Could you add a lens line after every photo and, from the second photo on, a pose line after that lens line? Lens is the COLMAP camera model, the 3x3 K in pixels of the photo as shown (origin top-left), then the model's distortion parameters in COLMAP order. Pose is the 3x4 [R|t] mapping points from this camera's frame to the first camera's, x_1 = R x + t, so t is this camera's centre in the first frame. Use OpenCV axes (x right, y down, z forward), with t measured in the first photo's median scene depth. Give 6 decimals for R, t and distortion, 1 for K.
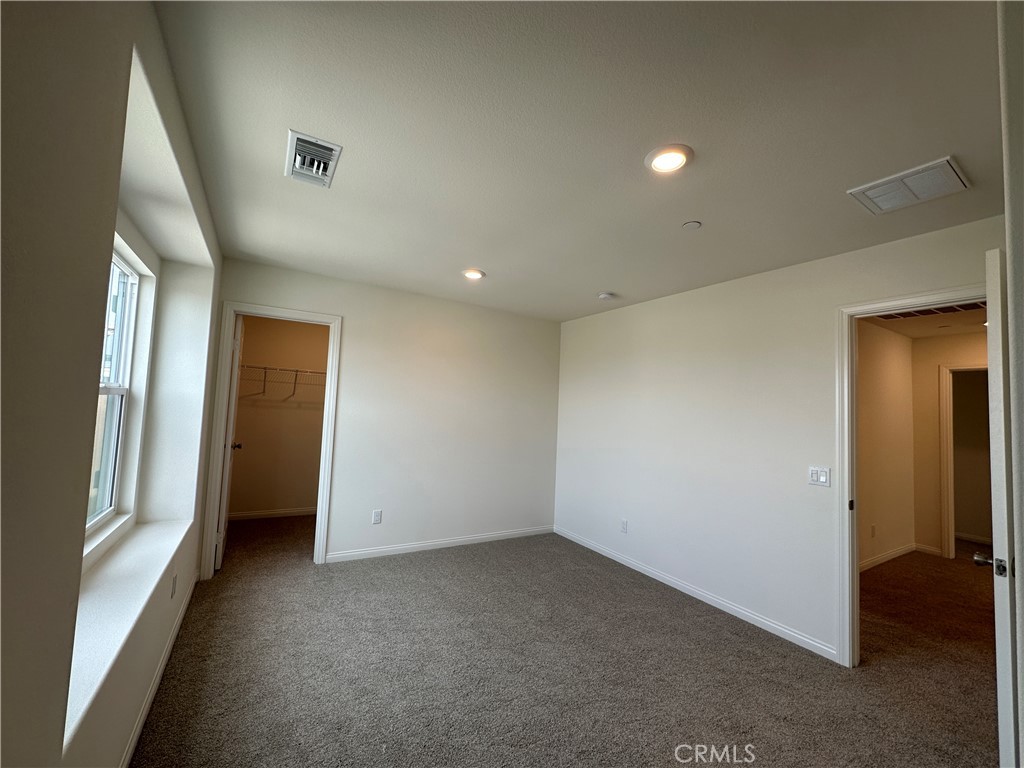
lens RADIAL K [[411.5, 0, 509.1], [0, 411.5, 383.9], [0, 0, 1]] dist [0.000497, 0.000048]
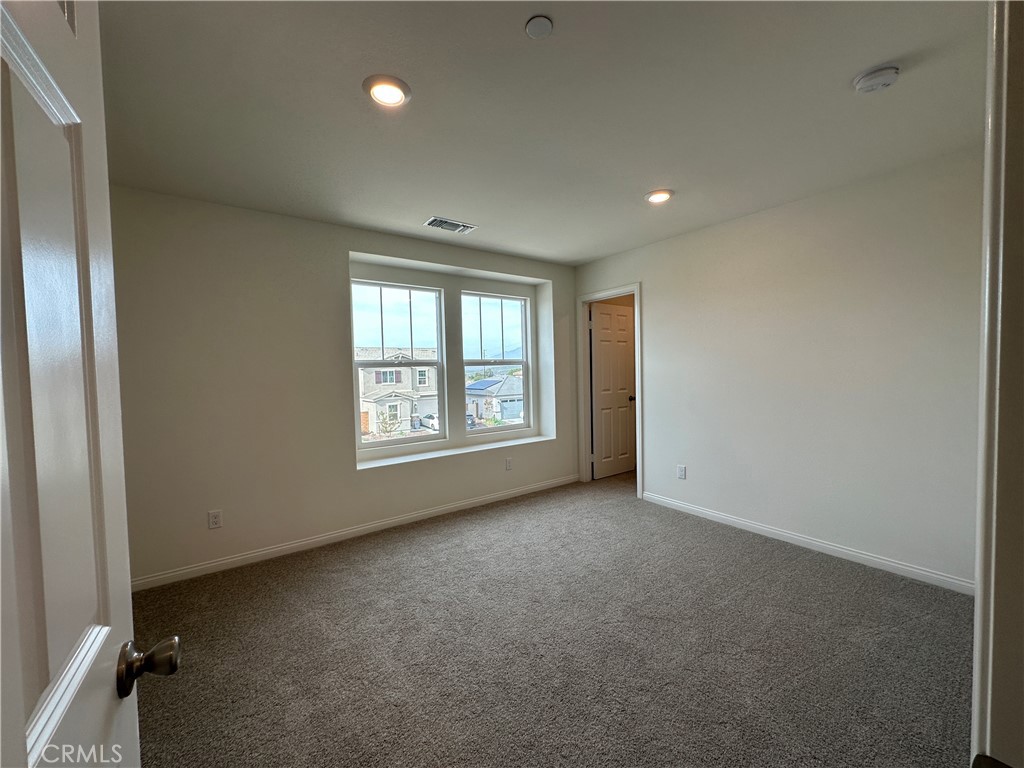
lens RADIAL K [[411.5, 0, 509.5], [0, 411.5, 385.7], [0, 0, 1]] dist [0.000497, 0.000048]
pose [[0.097563, -0.006965, -0.995205, 0.715105], [0.083169, 0.996535, 0.001179, 0.089524], [0.991748, -0.082885, 0.097804, 0.575235]]
